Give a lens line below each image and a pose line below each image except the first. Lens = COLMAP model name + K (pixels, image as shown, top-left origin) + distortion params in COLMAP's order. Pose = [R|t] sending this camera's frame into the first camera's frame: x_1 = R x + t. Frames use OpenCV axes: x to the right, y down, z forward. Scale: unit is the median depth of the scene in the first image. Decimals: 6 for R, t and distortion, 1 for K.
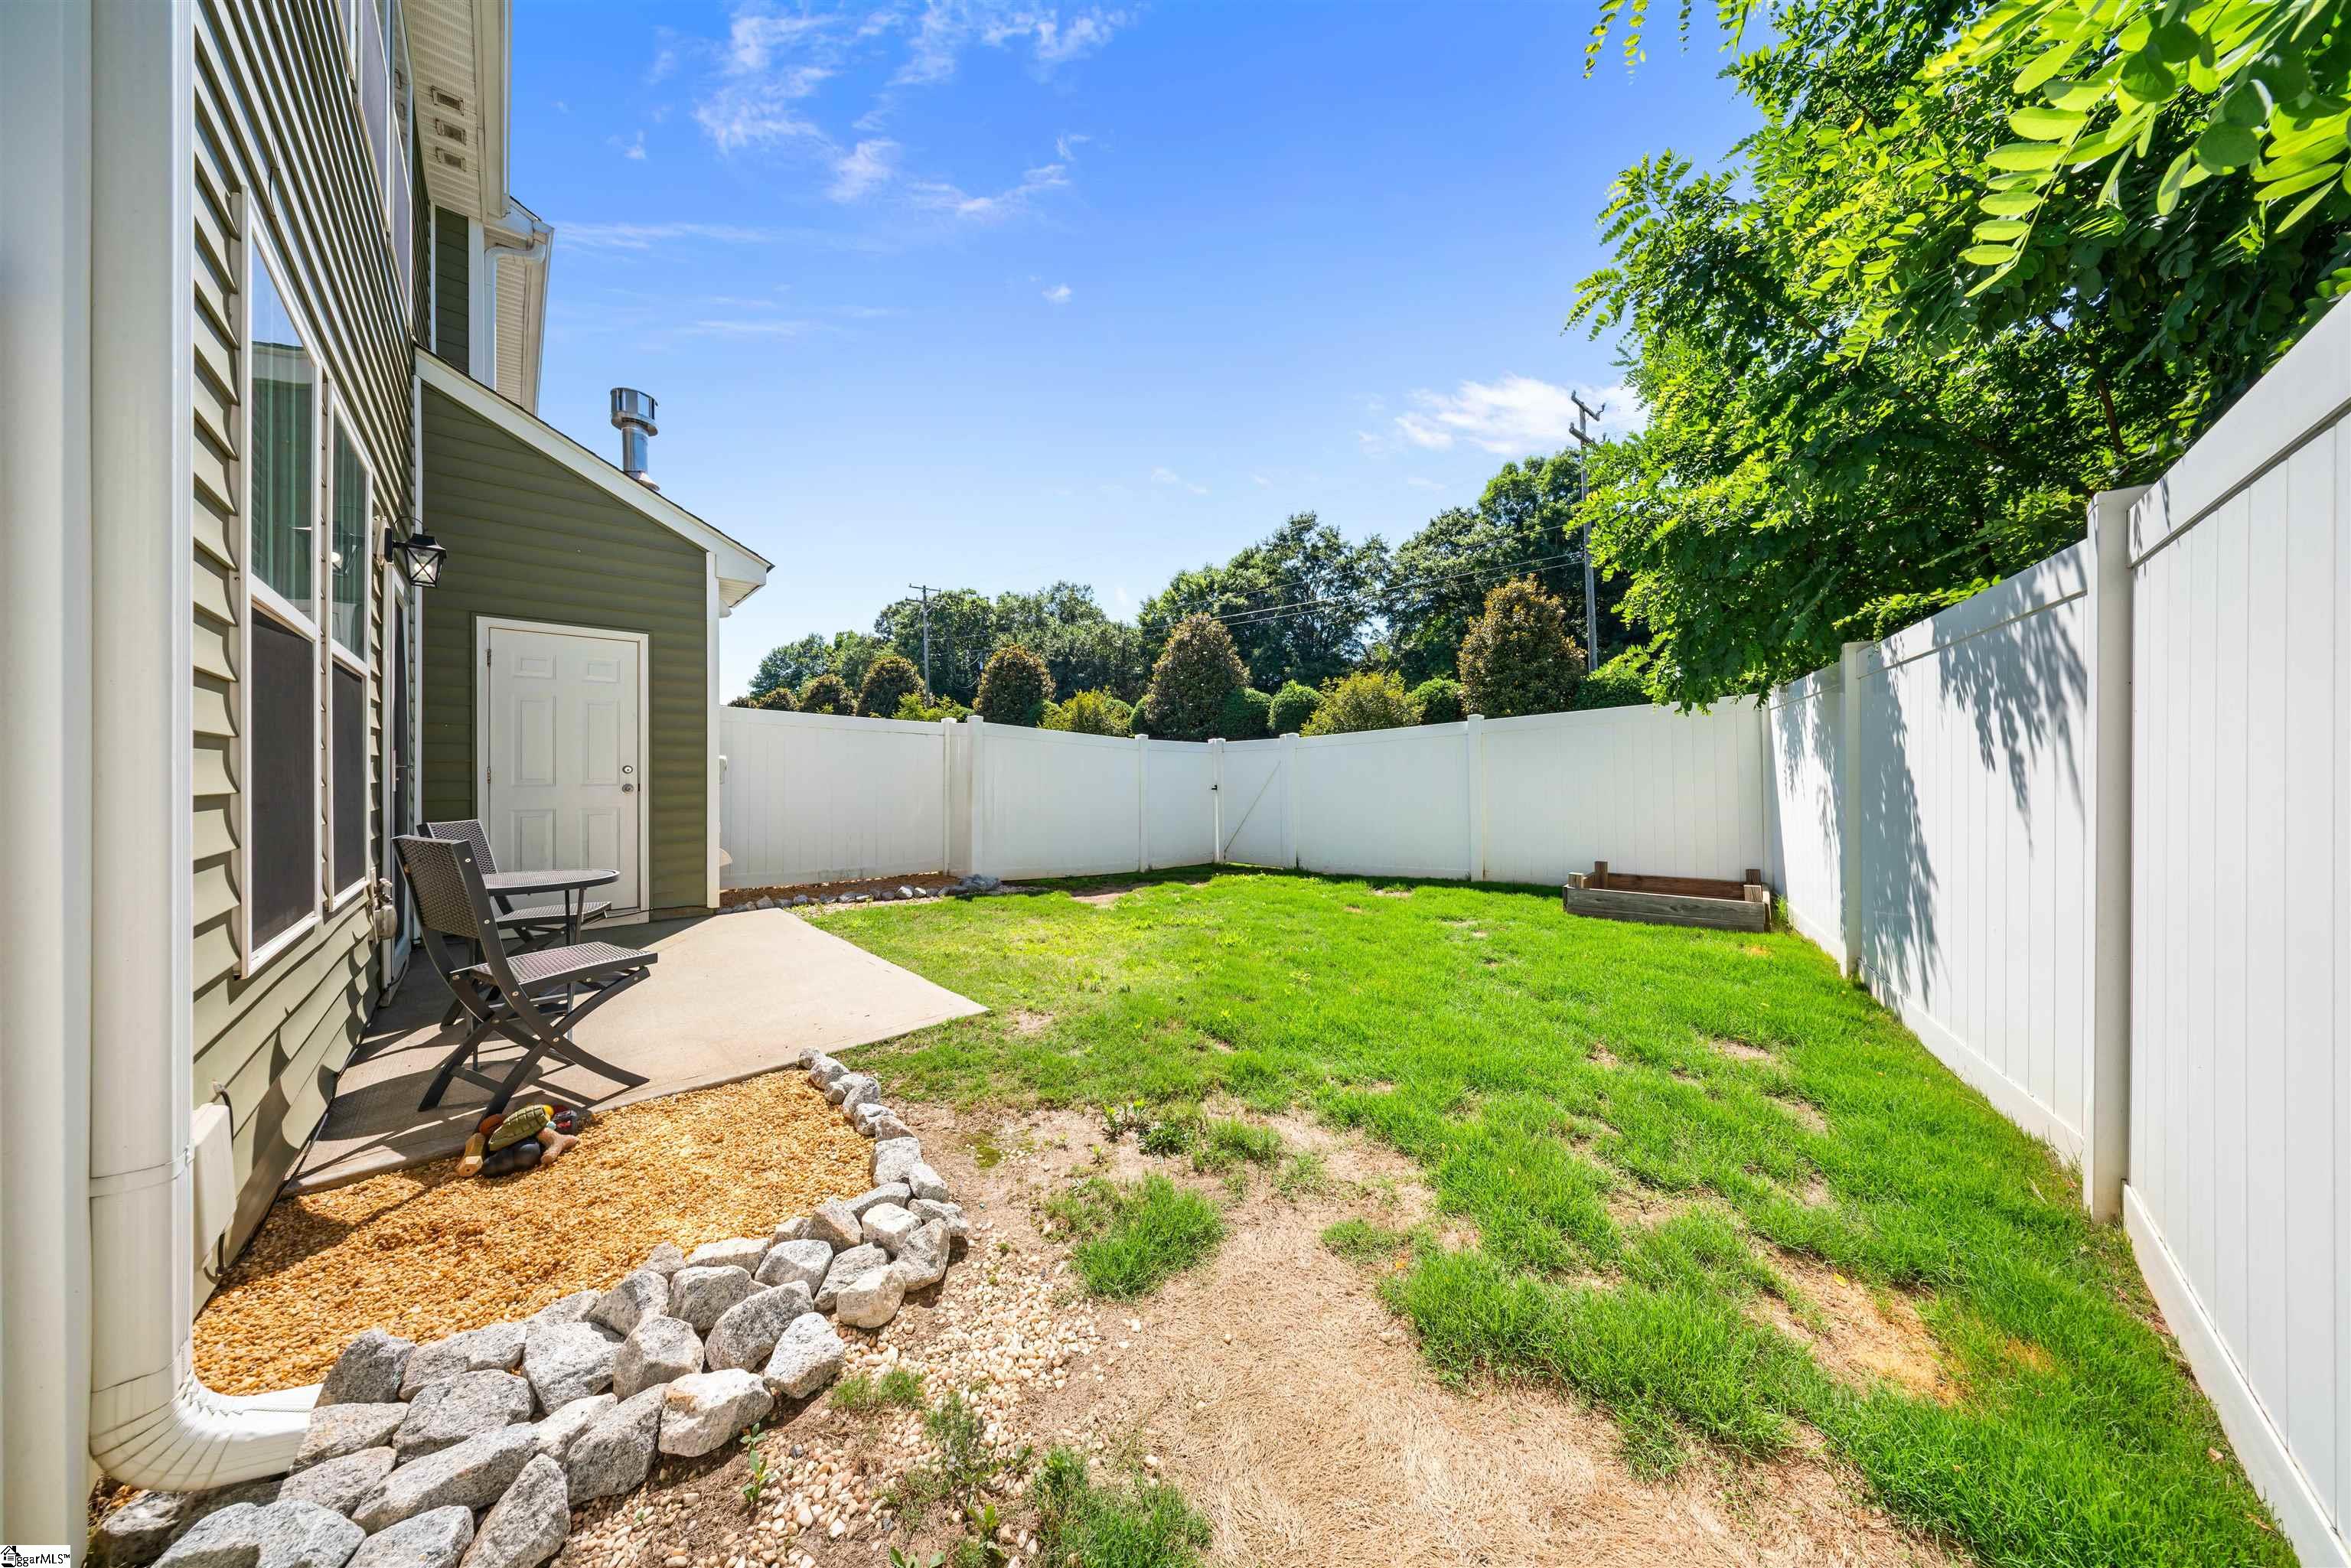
lens RADIAL K [[678.4, 0, 1175.5], [0, 678.4, 784.0], [0, 0, 1]] dist [-0.000173, 0.000007]
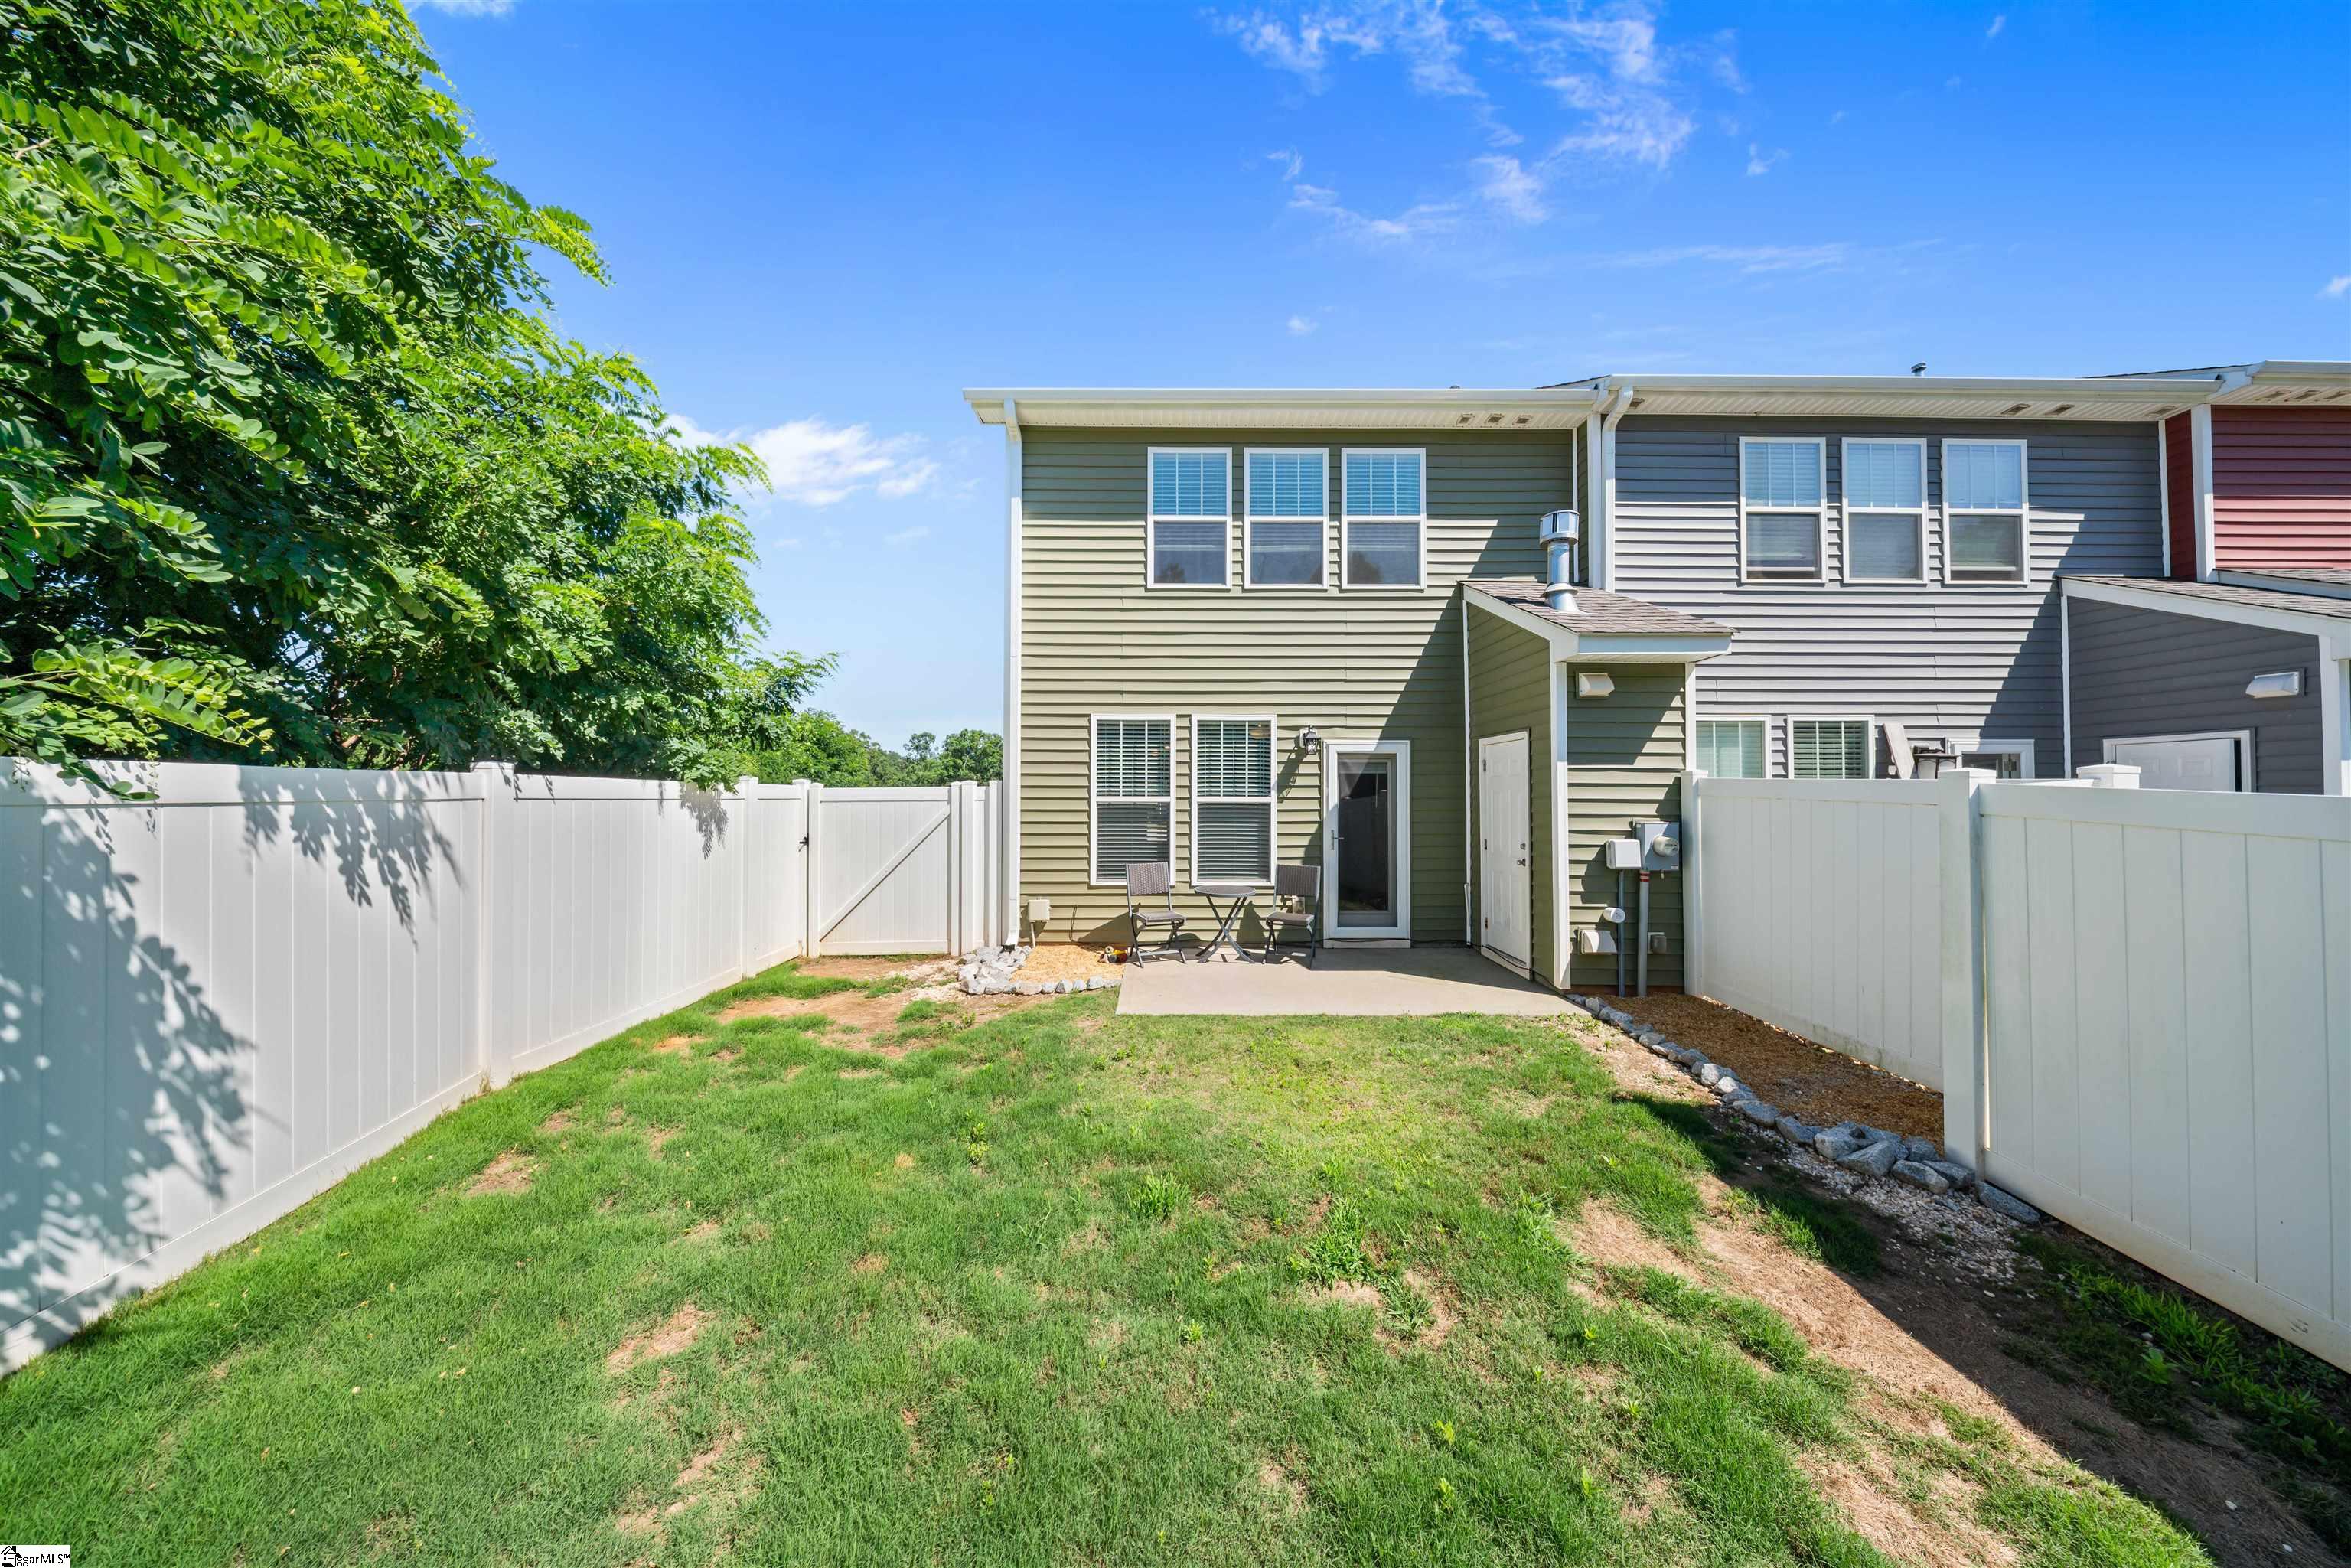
lens RADIAL K [[678.4, 0, 1175.5], [0, 678.4, 784.0], [0, 0, 1]] dist [-0.000173, 0.000007]
pose [[-0.671565, -0.008923, -0.740892, 0.919970], [-0.016847, 0.999853, 0.003229, -0.229778], [0.740754, 0.014650, -0.671617, 2.464045]]
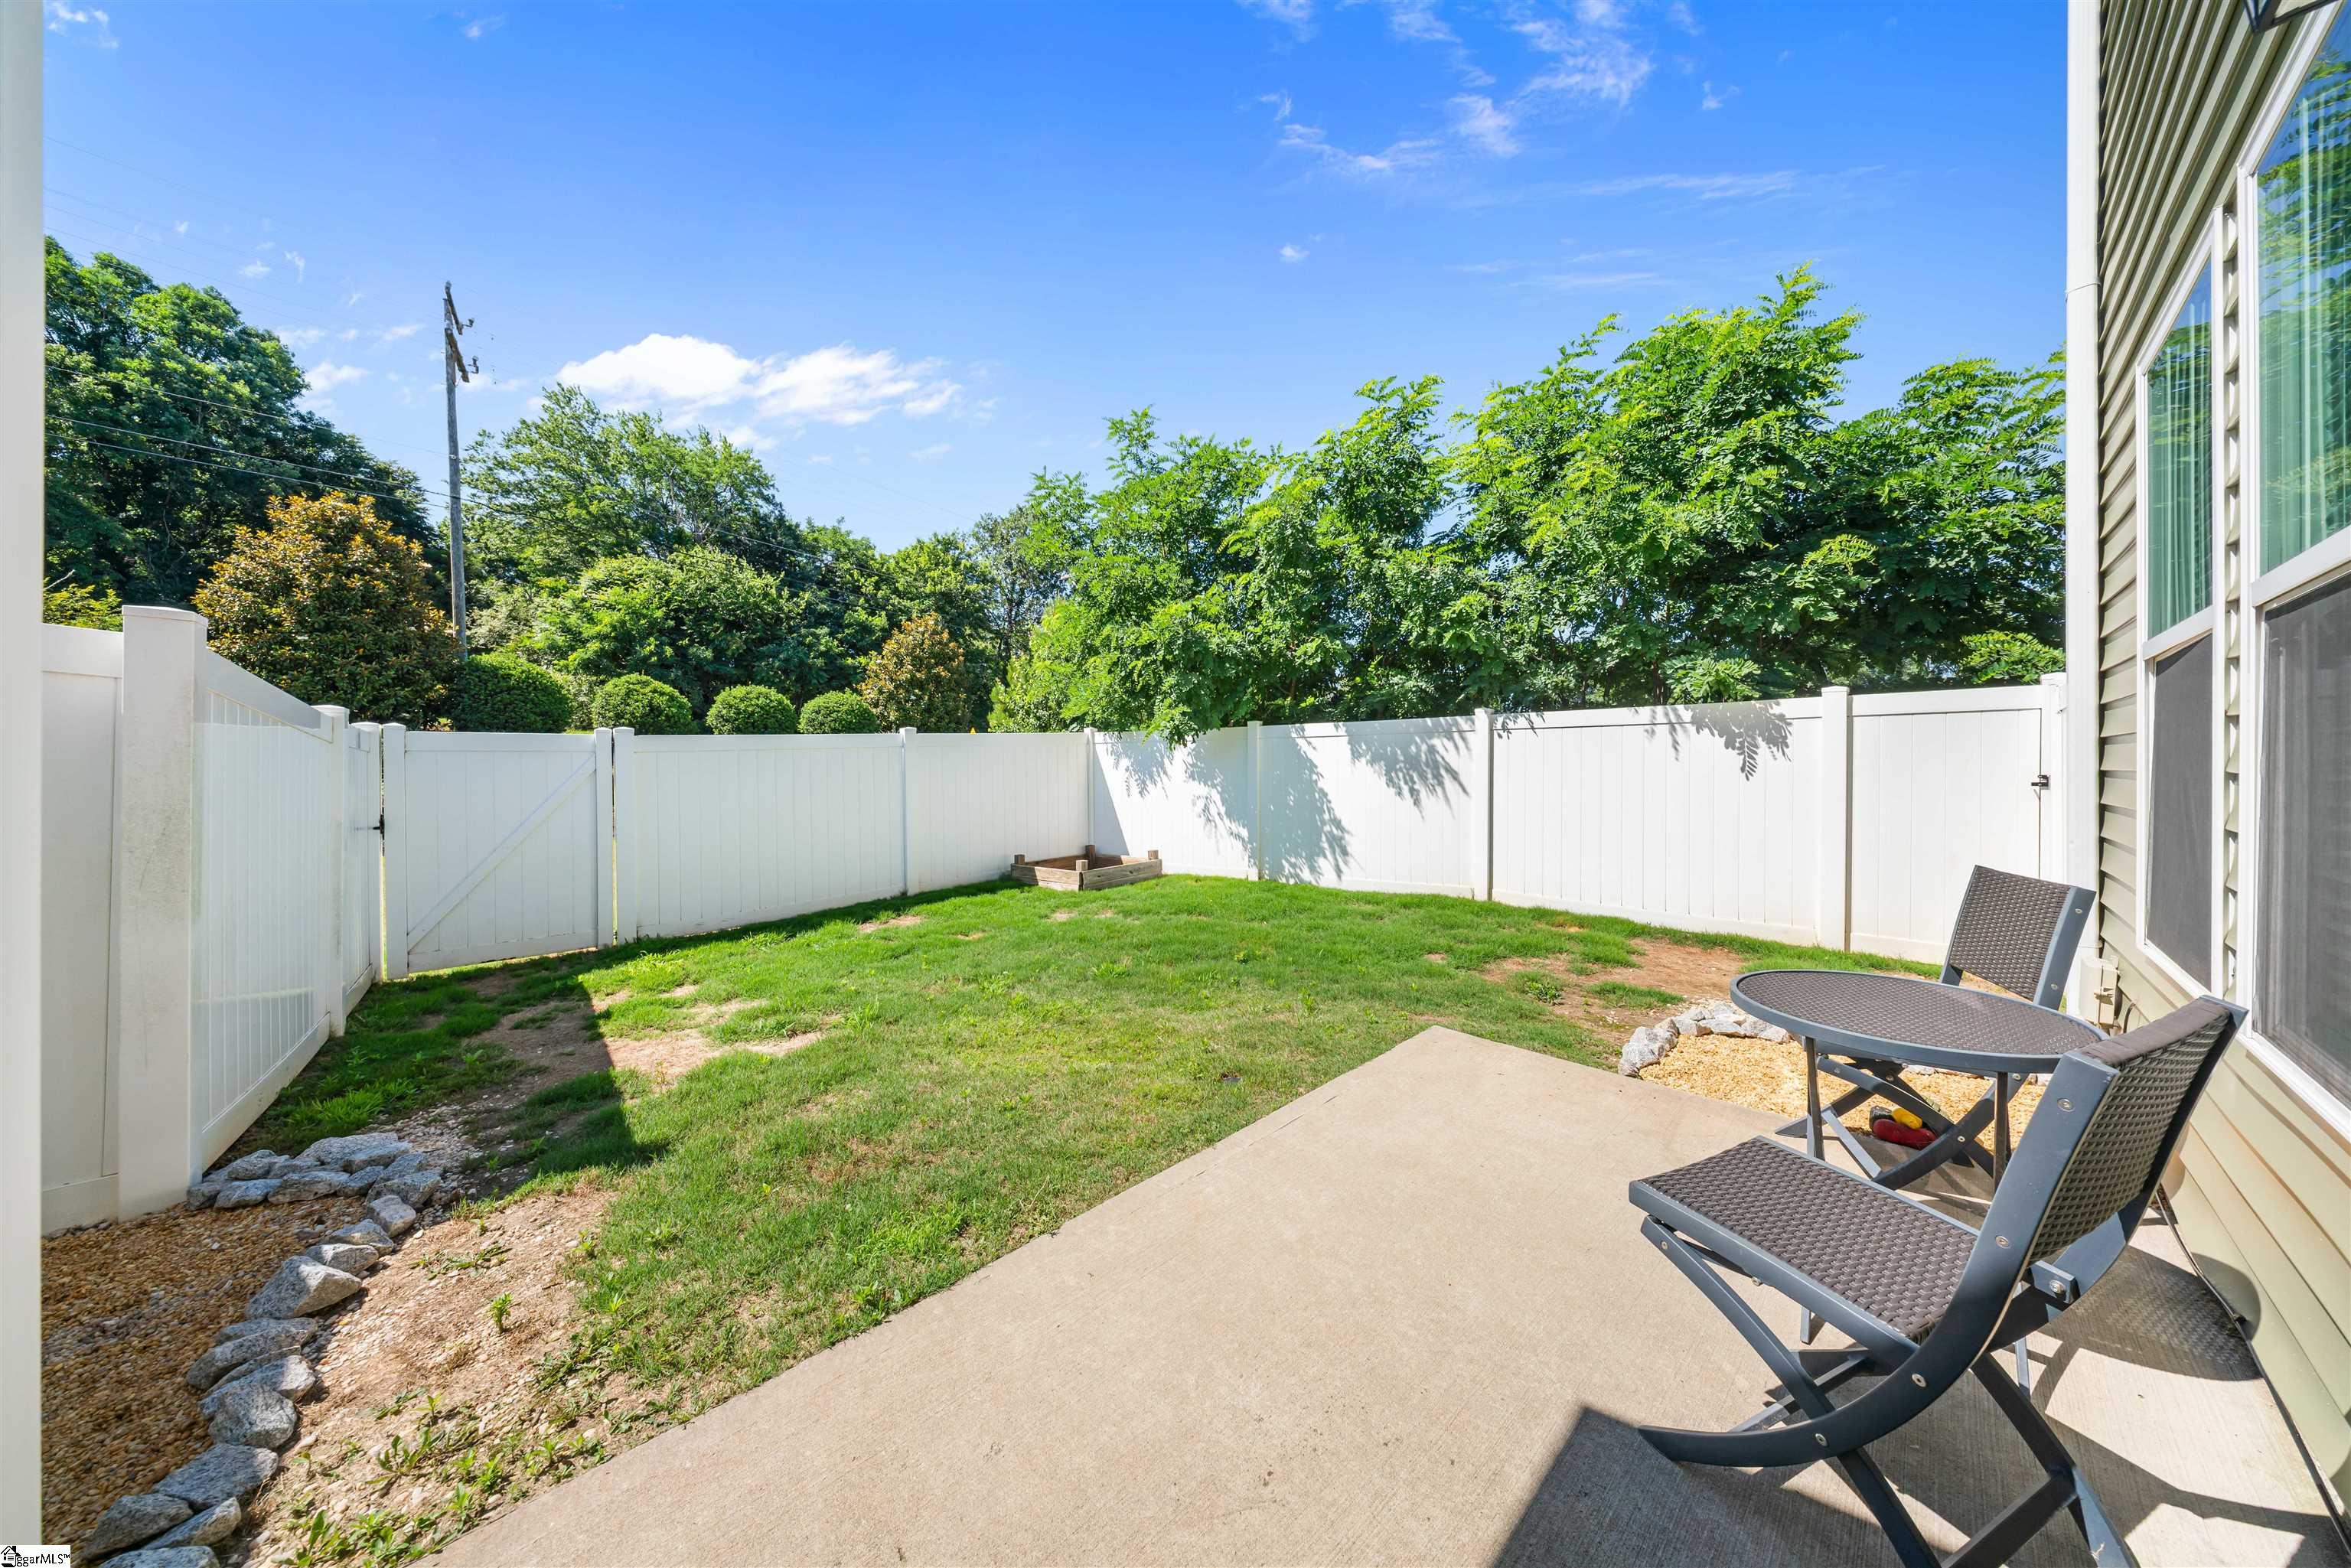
lens RADIAL K [[682.1, 0, 1175.5], [0, 682.1, 784.0], [0, 0, 1]] dist [0.000622, 0.000052]
pose [[0.038357, 0.017491, 0.999111, -1.544172], [0.002865, 0.999841, -0.017614, -0.014141], [-0.999260, 0.003538, 0.038300, 1.565493]]
